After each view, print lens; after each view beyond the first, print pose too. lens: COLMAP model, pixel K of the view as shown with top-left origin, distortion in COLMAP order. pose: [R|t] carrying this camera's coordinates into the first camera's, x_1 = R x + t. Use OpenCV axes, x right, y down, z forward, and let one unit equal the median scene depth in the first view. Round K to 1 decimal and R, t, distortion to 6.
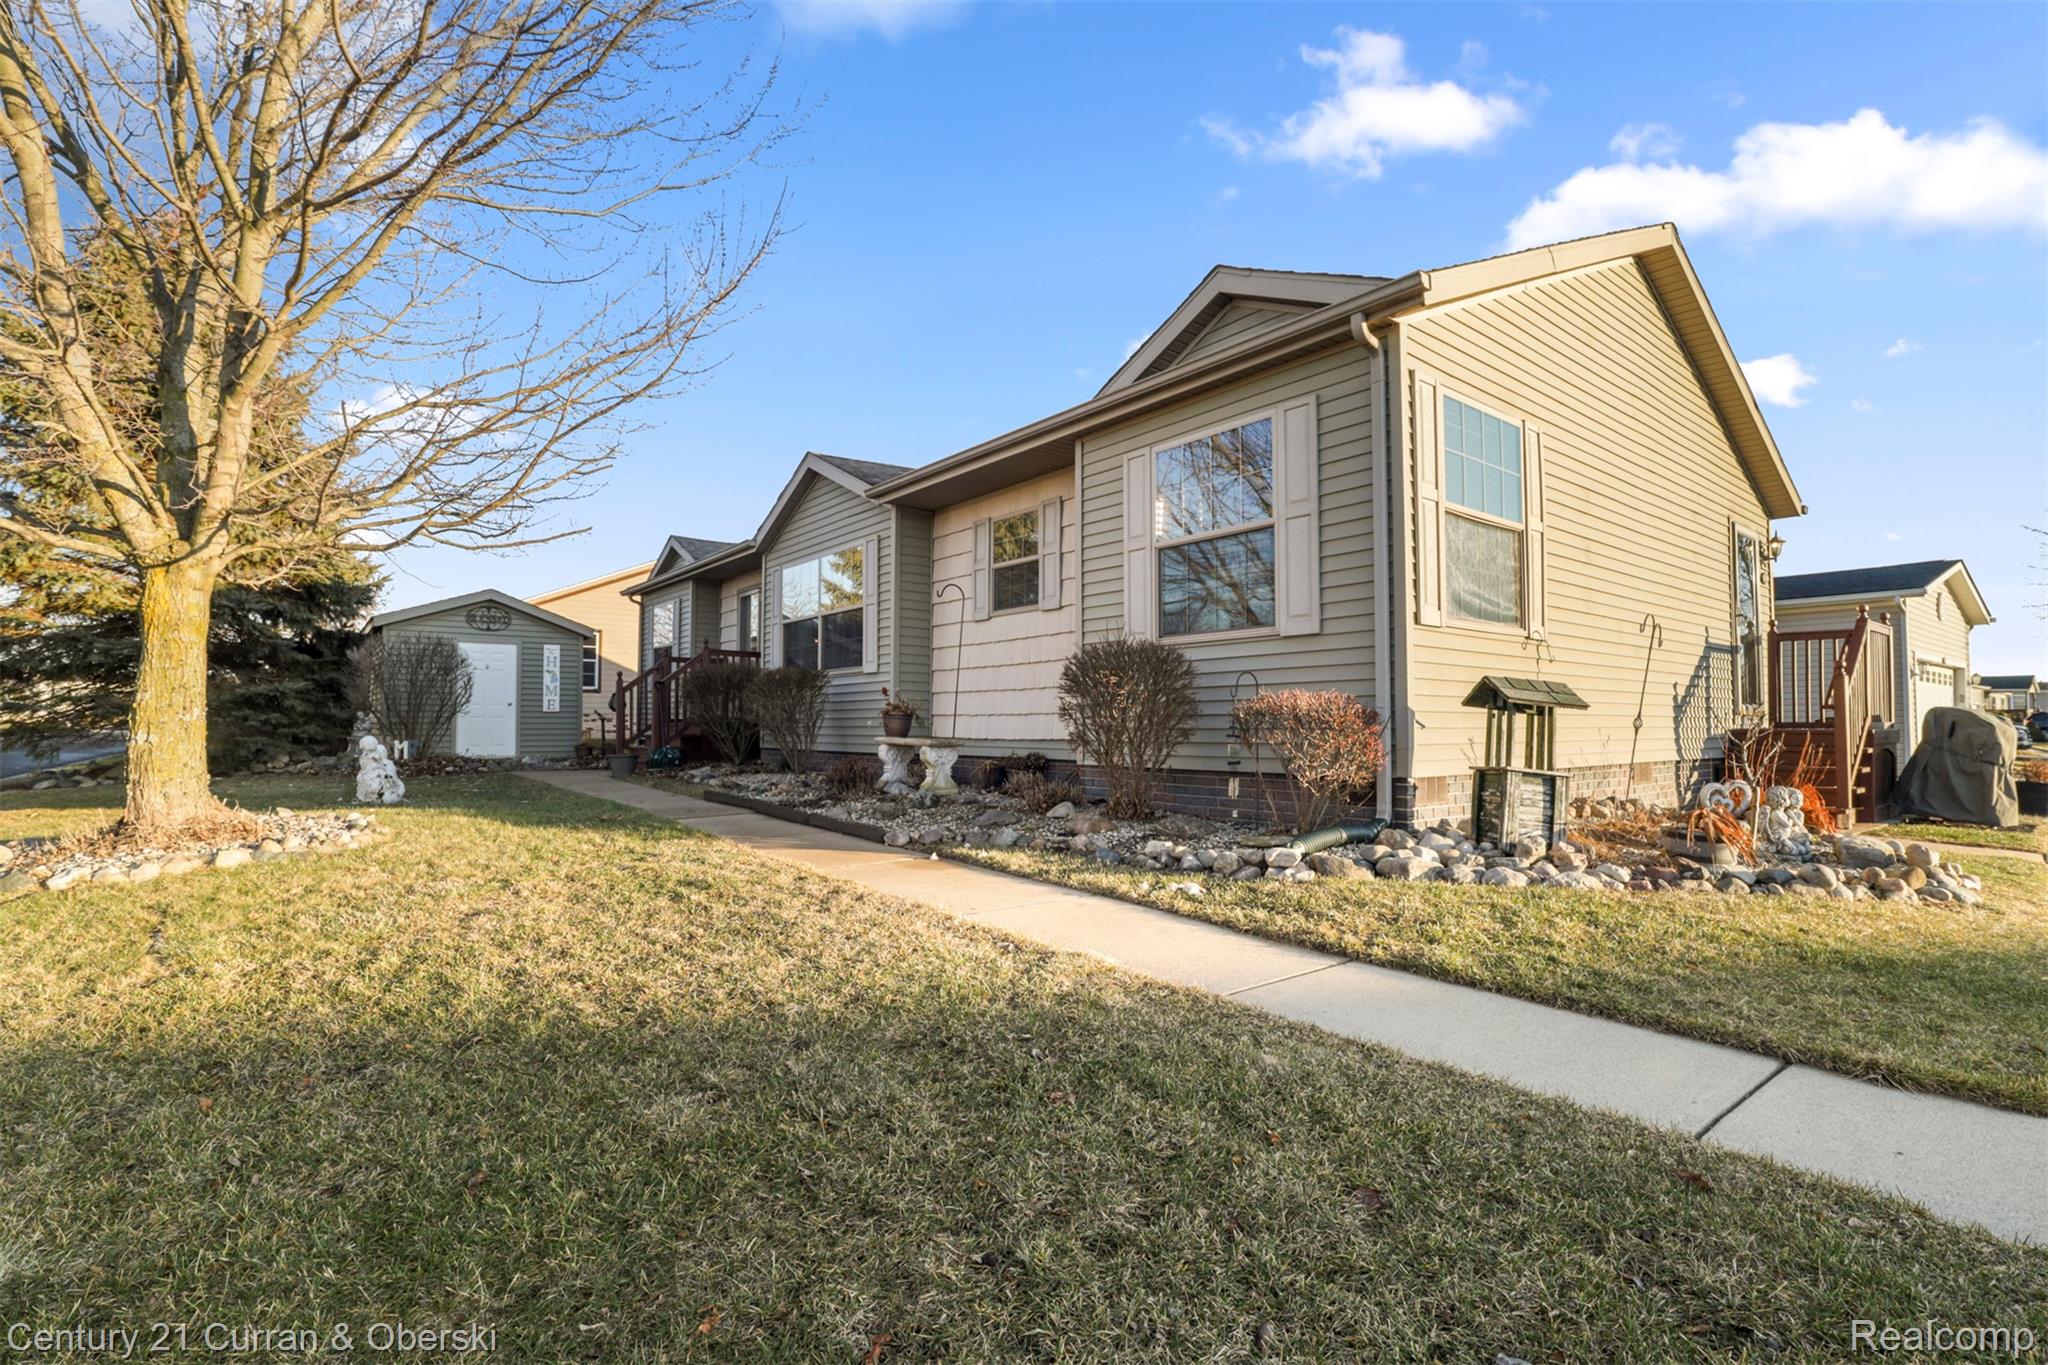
lens RADIAL K [[923.2, 0, 1021.7], [0, 923.2, 671.3], [0, 0, 1]] dist [-0.010014, 0.001273]
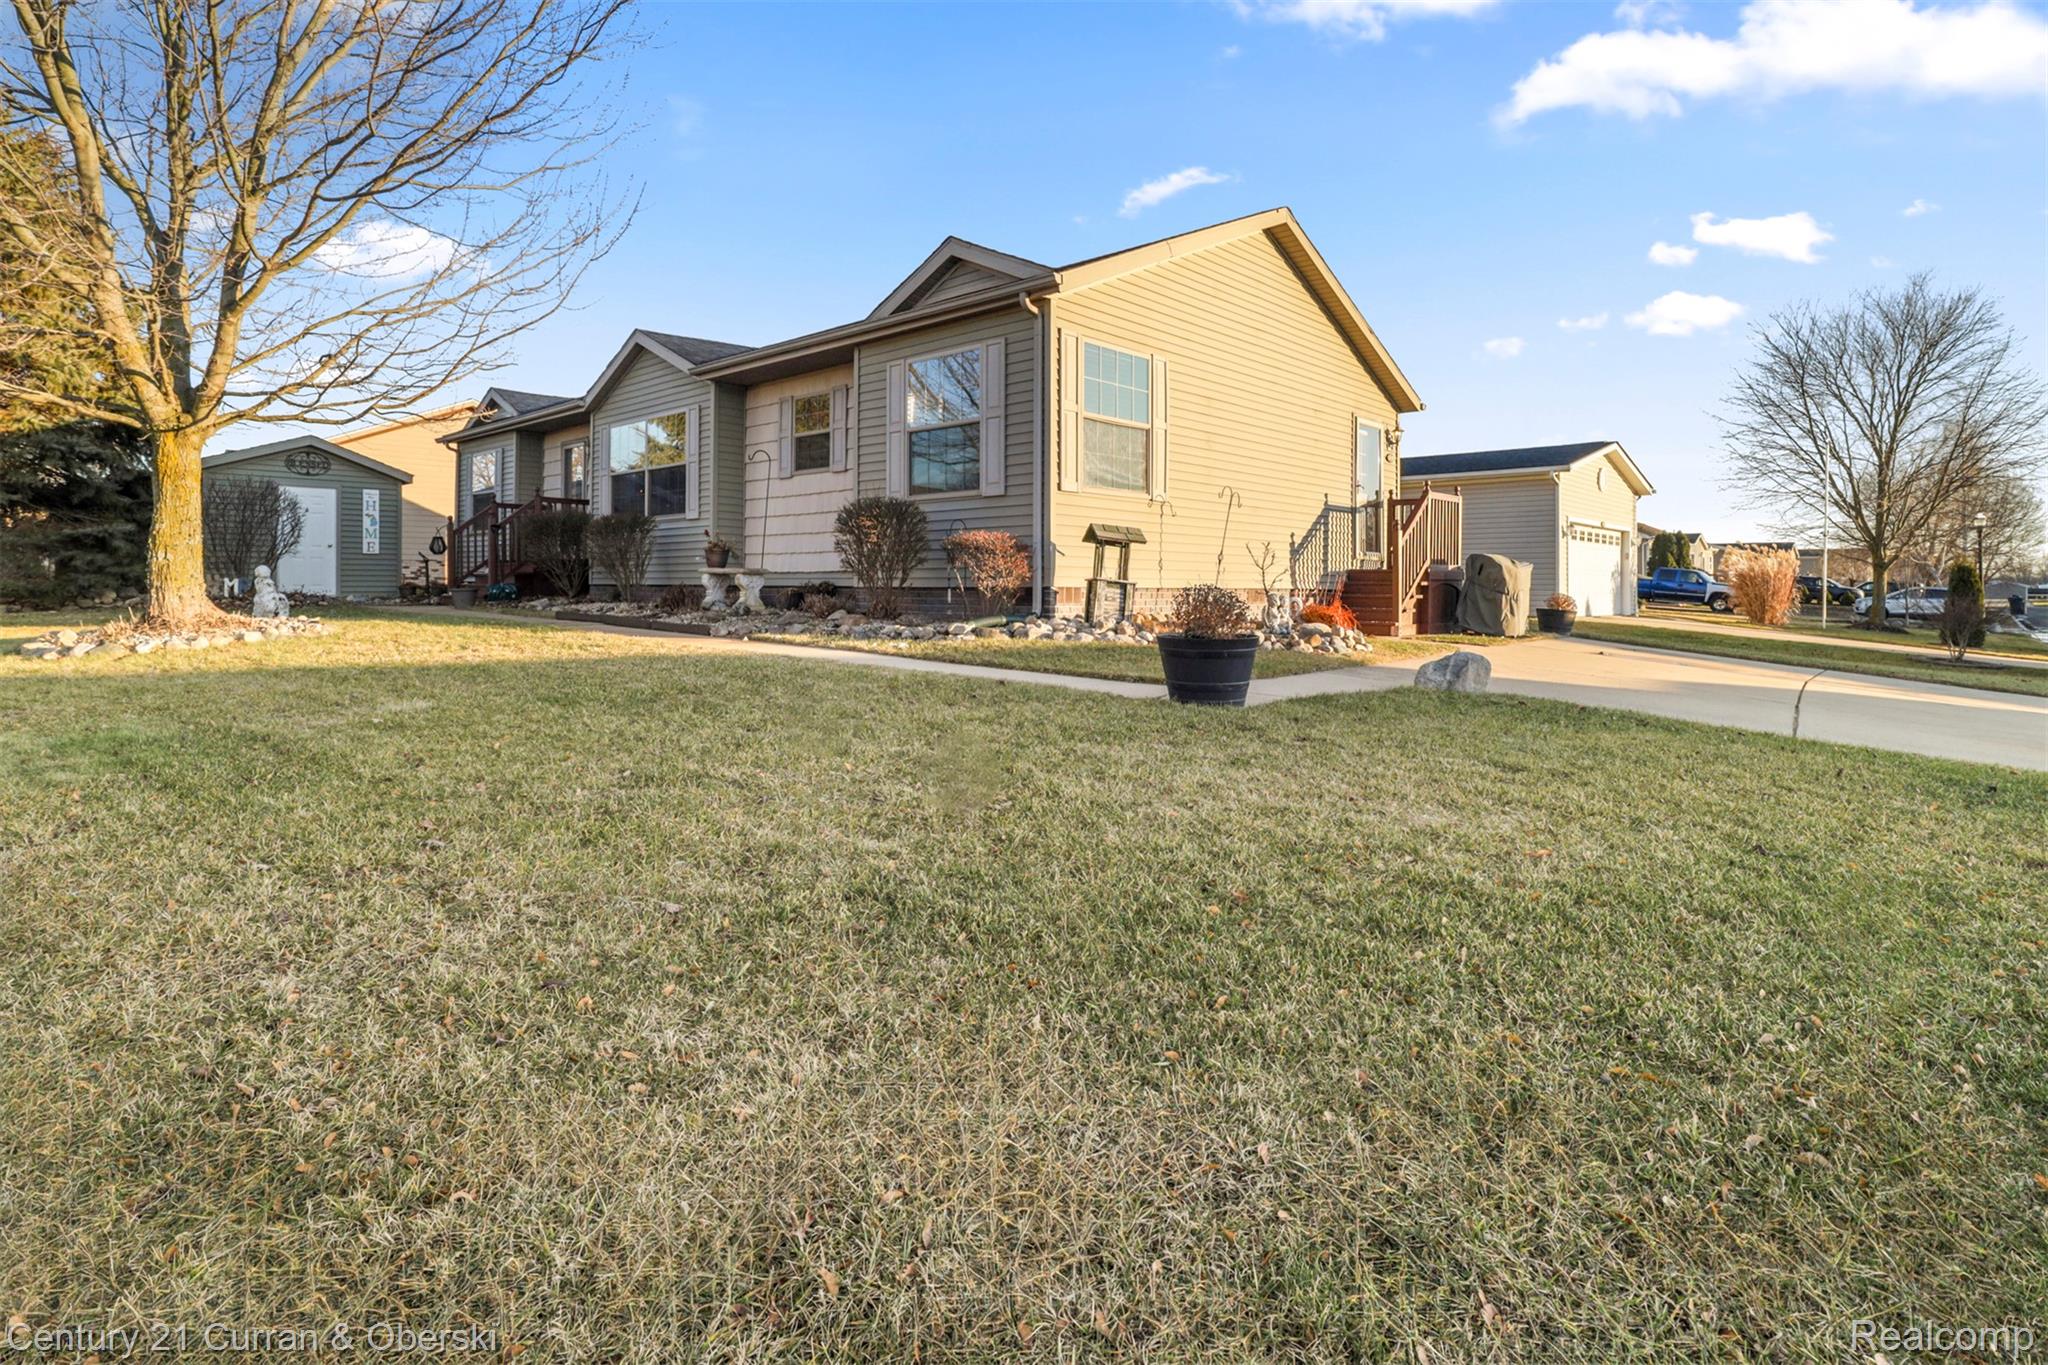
lens RADIAL K [[1004.7, 0, 1020.4], [0, 1004.7, 574.2], [0, 0, 1]] dist [-0.018691, 0.000243]
pose [[0.985588, 0.005047, 0.169089, 0.054298], [-0.013174, 0.998809, 0.046976, 0.009440], [-0.168650, -0.048527, 0.984481, -0.531943]]
